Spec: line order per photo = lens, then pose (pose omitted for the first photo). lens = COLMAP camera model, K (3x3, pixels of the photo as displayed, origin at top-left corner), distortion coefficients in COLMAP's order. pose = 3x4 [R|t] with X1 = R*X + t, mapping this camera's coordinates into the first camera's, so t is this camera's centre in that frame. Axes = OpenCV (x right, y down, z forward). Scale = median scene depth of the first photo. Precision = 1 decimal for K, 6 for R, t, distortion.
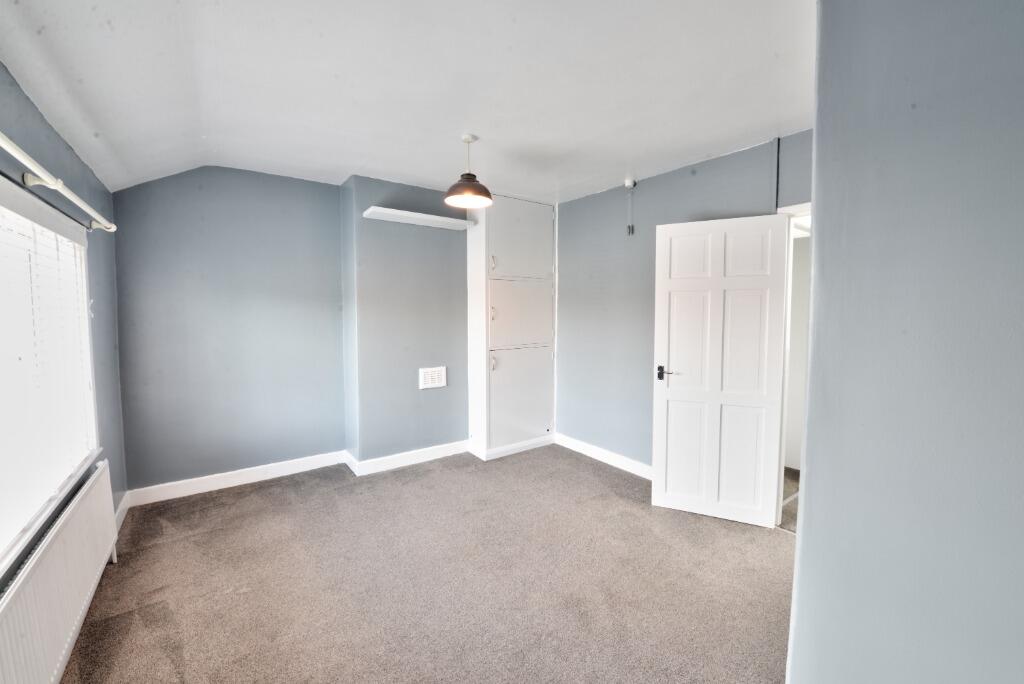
lens RADIAL K [[412.6, 0, 514.8], [0, 412.6, 336.9], [0, 0, 1]] dist [-0.011276, -0.000633]
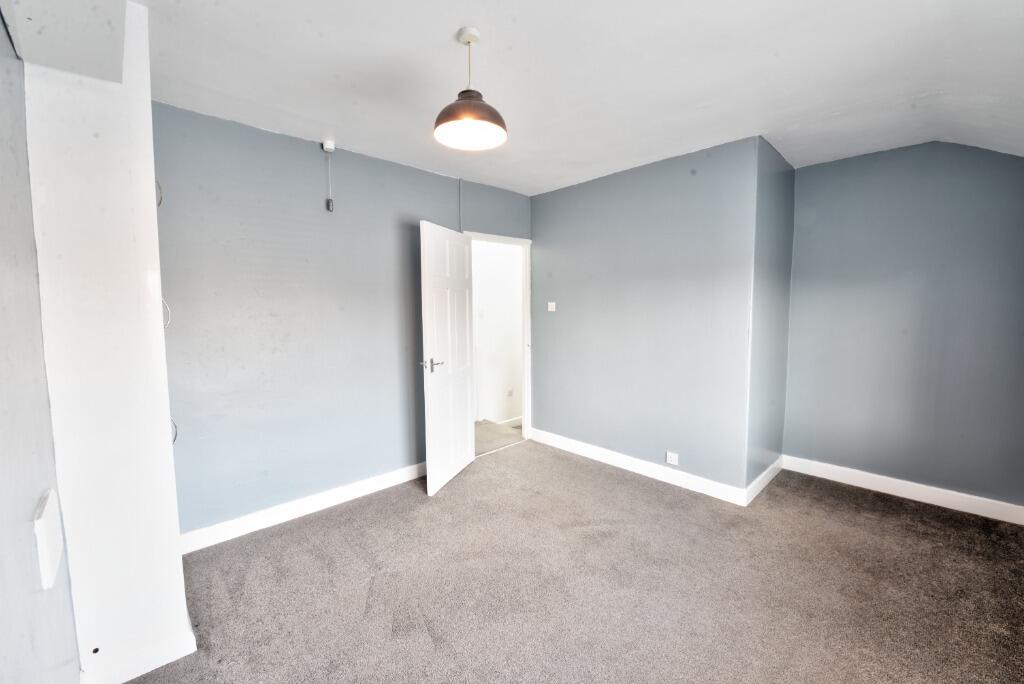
lens RADIAL K [[412.6, 0, 514.4], [0, 412.6, 340.8], [0, 0, 1]] dist [-0.011276, -0.000633]
pose [[-0.136142, -0.084307, 0.987096, -0.694093], [0.074805, 0.992653, 0.095099, -0.057751], [-0.987861, 0.086787, -0.128835, 0.929984]]
